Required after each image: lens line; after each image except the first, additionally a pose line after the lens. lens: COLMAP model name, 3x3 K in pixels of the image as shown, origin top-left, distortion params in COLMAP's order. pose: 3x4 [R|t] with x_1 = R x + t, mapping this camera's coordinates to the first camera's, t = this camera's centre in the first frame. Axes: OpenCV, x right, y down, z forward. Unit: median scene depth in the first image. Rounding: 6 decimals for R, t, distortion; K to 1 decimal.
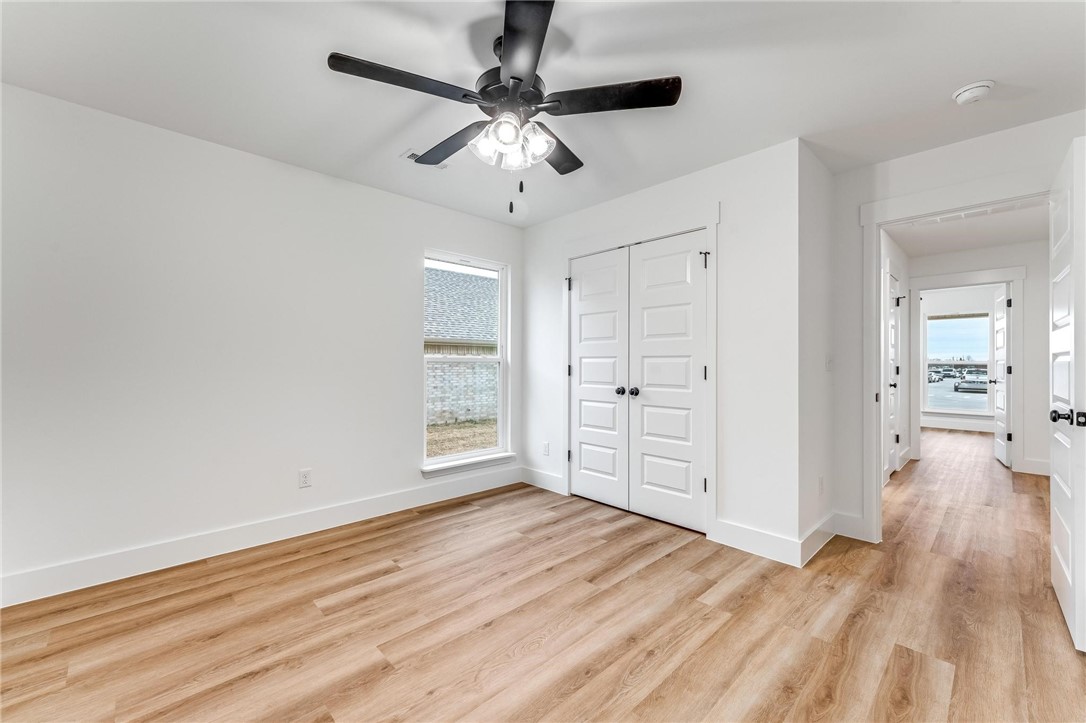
lens RADIAL K [[432.2, 0, 545.4], [0, 432.2, 360.6], [0, 0, 1]] dist [0.000893, -0.000183]
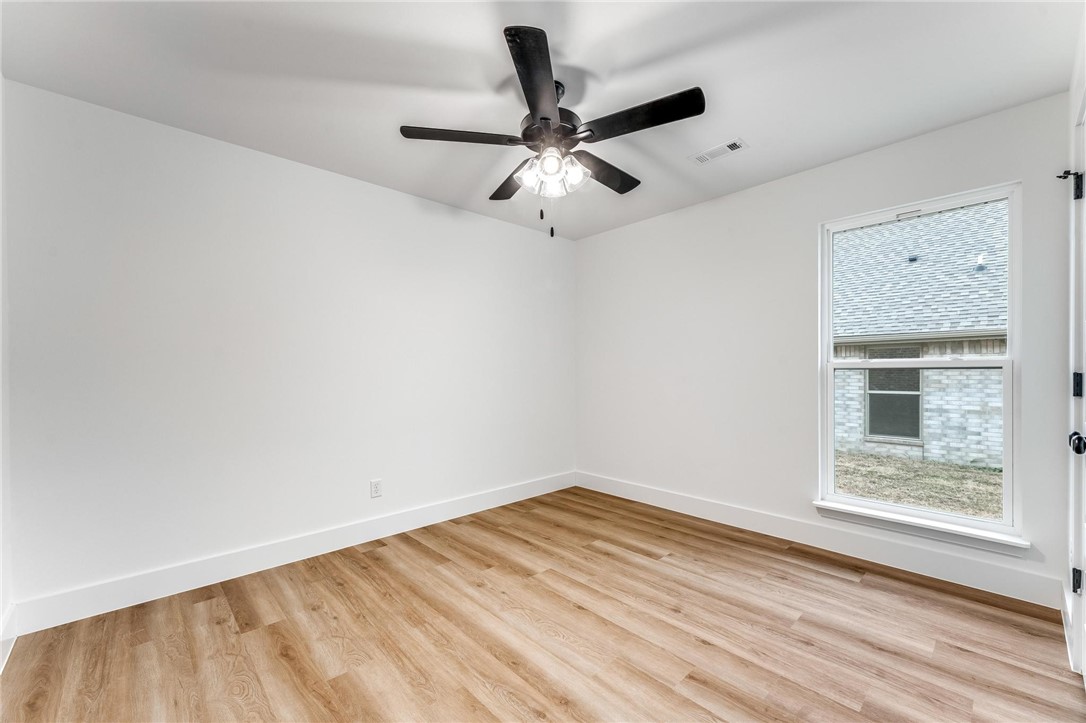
lens RADIAL K [[440.3, 0, 542.8], [0, 440.3, 386.1], [0, 0, 1]] dist [0.000797, -0.000034]
pose [[-0.012156, 0.031302, -0.999436, 0.741920], [0.011536, 0.999448, 0.031162, 0.004388], [0.999860, -0.011150, -0.012510, 0.698946]]
